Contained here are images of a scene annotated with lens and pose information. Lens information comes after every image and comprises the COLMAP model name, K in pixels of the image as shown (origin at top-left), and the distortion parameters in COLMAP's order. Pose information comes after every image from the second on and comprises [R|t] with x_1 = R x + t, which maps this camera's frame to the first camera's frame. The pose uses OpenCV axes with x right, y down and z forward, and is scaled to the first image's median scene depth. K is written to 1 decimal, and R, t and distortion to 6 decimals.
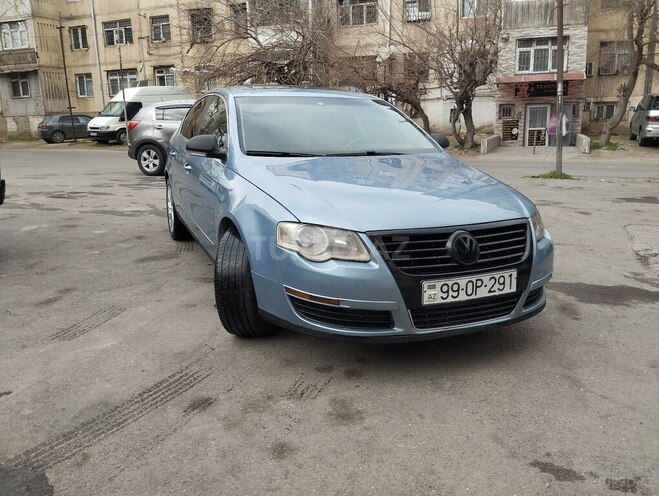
lens RADIAL K [[541.4, 0, 319.7], [0, 541.4, 232.0], [0, 0, 1]] dist [0.096596, -0.191216]
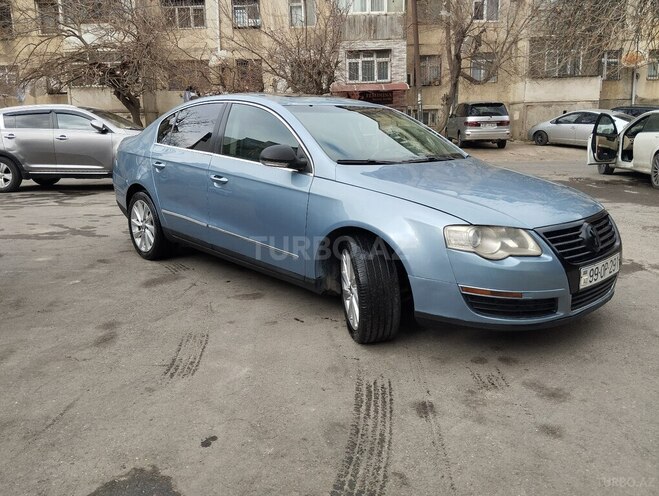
lens RADIAL K [[543.0, 0, 333.9], [0, 543.0, 236.9], [0, 0, 1]] dist [0.092263, -0.184782]
pose [[0.936288, -0.074418, 0.343258, -0.121705], [0.075104, 0.997111, 0.011313, -0.004823], [-0.343109, 0.015188, 0.939173, 0.016458]]
